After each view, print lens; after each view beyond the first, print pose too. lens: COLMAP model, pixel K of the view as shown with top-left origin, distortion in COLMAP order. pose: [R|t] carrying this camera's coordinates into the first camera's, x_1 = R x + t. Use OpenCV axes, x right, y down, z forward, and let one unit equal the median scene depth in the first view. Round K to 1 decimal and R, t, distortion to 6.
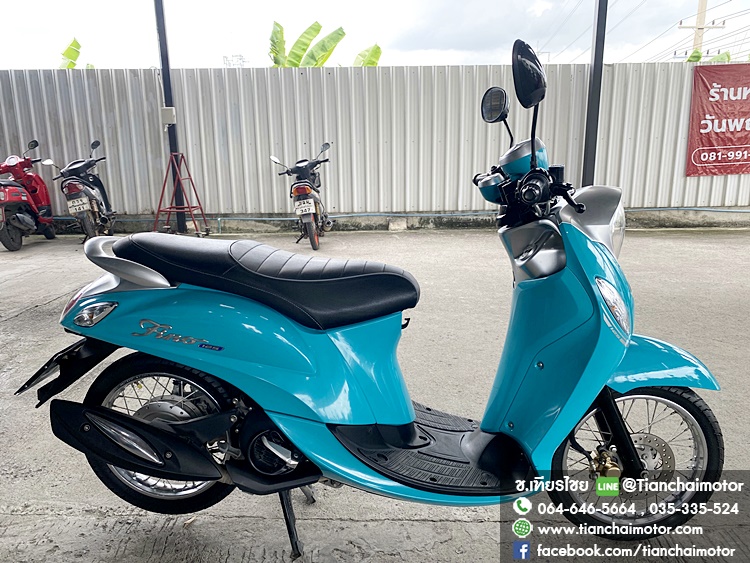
lens RADIAL K [[564.3, 0, 371.3], [0, 564.3, 285.4], [0, 0, 1]] dist [0.007598, -0.011362]
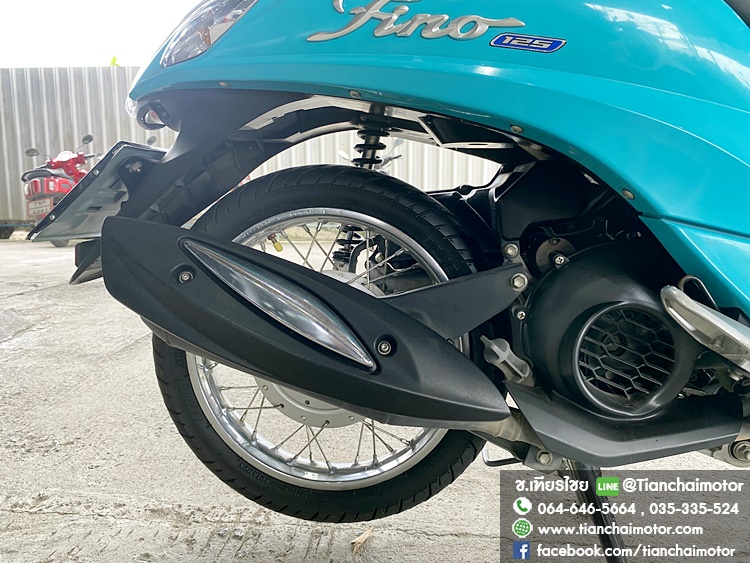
lens RADIAL K [[571.8, 0, 373.0], [0, 571.8, 280.8], [0, 0, 1]] dist [0.005280, -0.010003]
pose [[0.997749, 0.016173, -0.065079, -0.056355], [-0.021356, 0.996586, -0.079748, 0.046948], [0.063567, 0.080958, 0.994688, 0.098553]]
